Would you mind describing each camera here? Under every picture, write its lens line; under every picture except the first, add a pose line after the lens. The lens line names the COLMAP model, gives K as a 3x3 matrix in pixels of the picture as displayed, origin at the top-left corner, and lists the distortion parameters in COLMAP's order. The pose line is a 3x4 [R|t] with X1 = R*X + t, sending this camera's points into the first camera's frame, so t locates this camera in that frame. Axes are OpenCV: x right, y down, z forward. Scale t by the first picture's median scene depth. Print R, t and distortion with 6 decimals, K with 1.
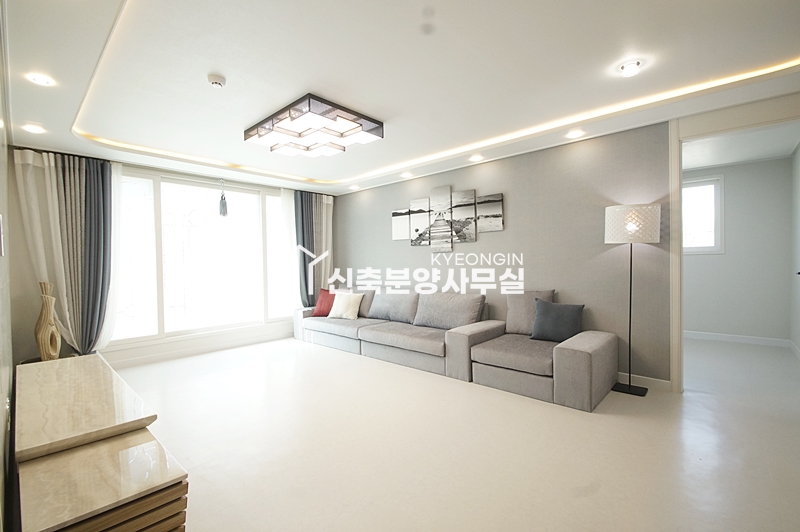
lens RADIAL K [[353.3, 0, 401.1], [0, 353.3, 268.2], [0, 0, 1]] dist [0.001207, -0.007762]
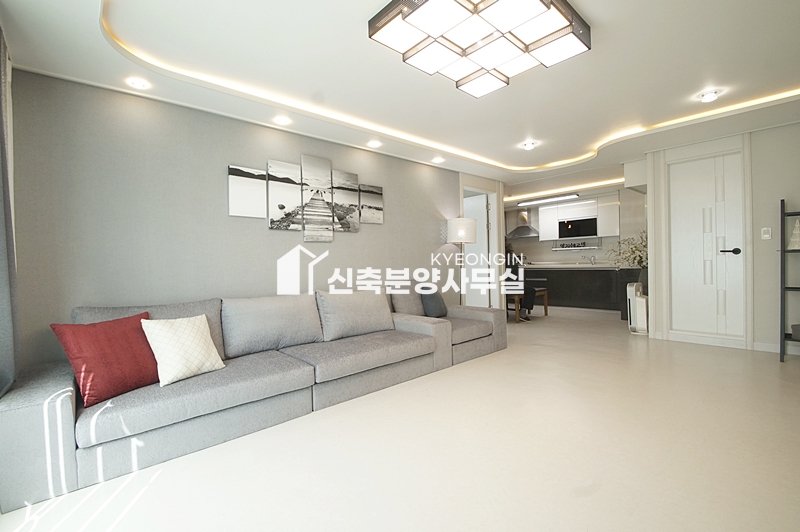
lens RADIAL K [[353.3, 0, 396.2], [0, 353.3, 264.6], [0, 0, 1]] dist [0.001207, -0.007762]
pose [[0.112302, -0.004045, 0.993666, -0.648082], [0.030514, 0.999534, 0.000620, 0.009326], [-0.993205, 0.030251, 0.112373, 0.767599]]
